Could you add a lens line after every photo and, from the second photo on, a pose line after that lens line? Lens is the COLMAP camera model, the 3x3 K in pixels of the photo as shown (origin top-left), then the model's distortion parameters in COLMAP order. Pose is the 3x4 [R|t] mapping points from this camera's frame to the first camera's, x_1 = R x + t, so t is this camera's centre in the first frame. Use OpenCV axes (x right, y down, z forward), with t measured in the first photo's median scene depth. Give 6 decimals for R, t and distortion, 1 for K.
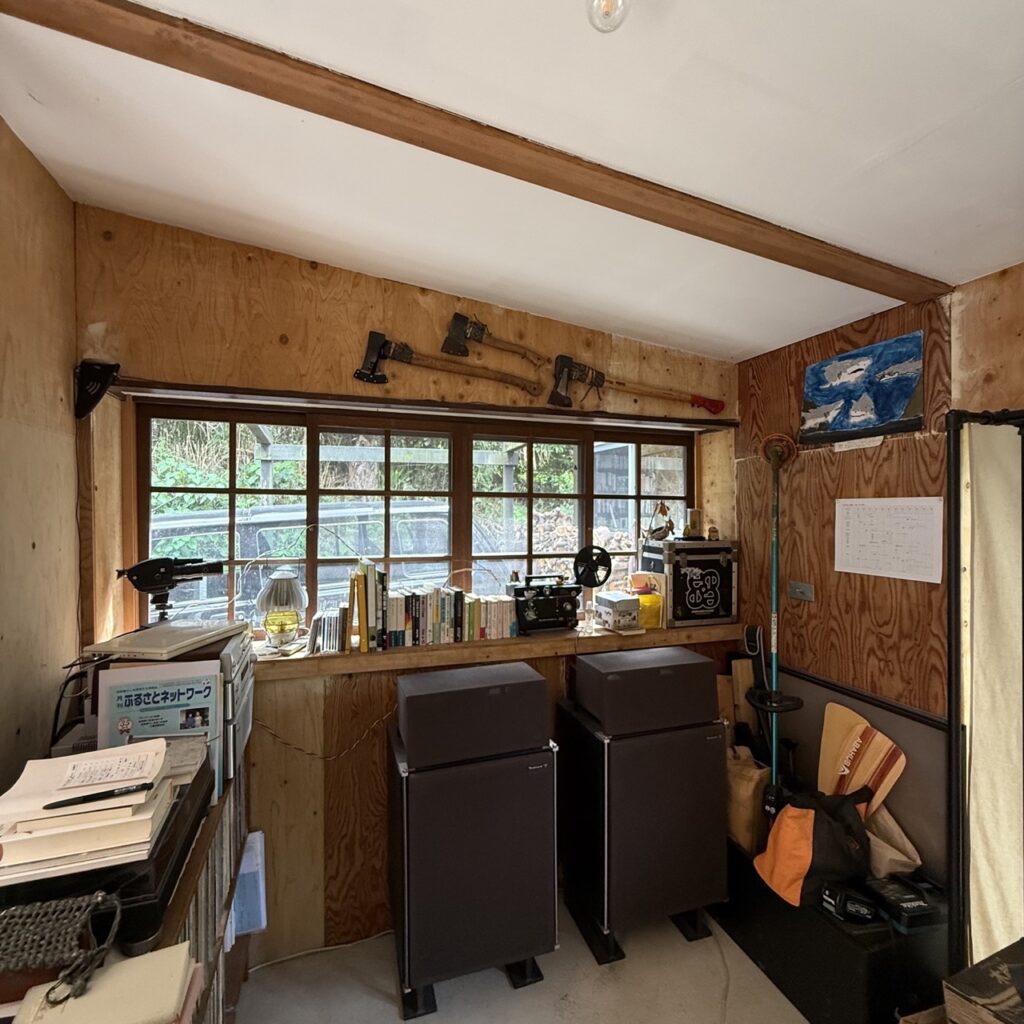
lens RADIAL K [[543.7, 0, 512.0], [0, 543.7, 512.0], [0, 0, 1]] dist [-0.009178, 0.000101]
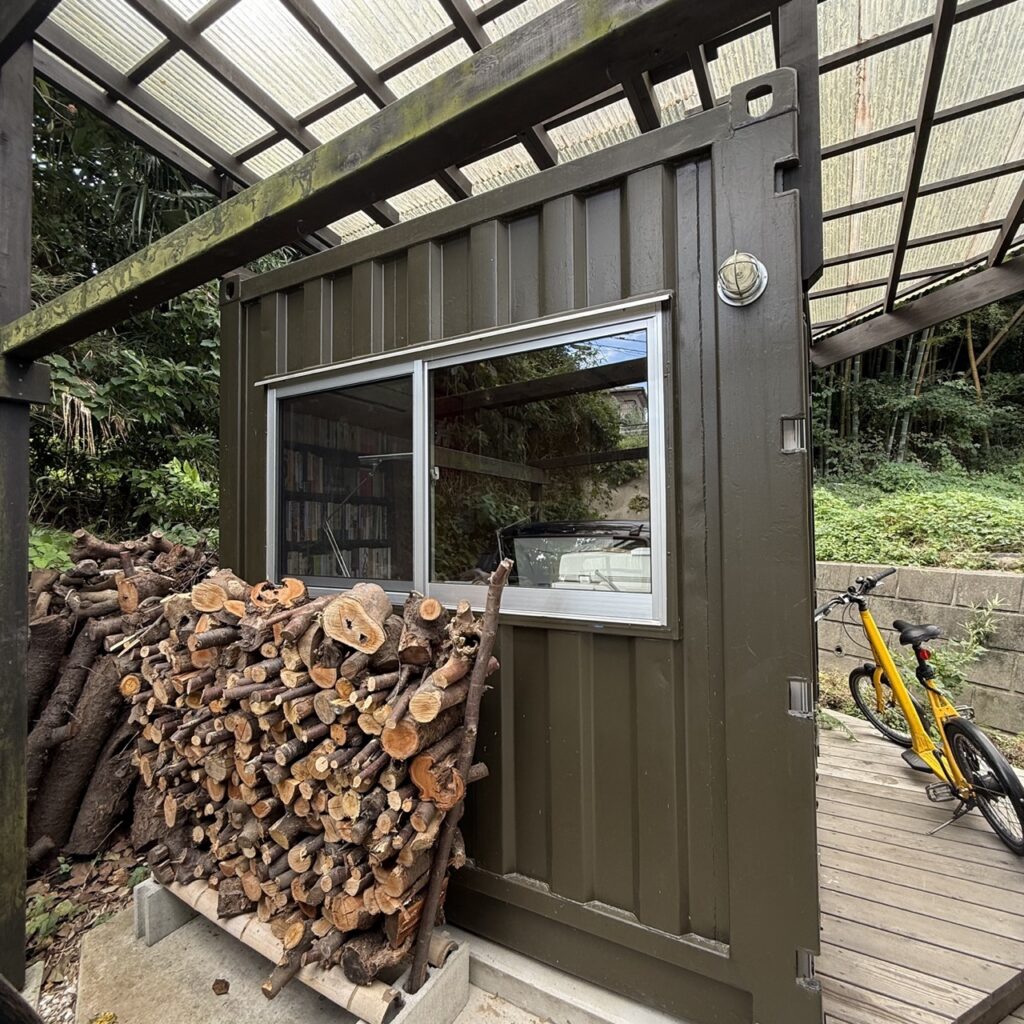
lens RADIAL K [[543.7, 0, 512.0], [0, 543.7, 512.0], [0, 0, 1]] dist [-0.009178, 0.000101]
pose [[0.747575, 0.017229, 0.663954, 0.003864], [0.012030, 0.999148, -0.039472, -0.002441], [-0.664068, 0.037495, 0.746731, 0.487968]]
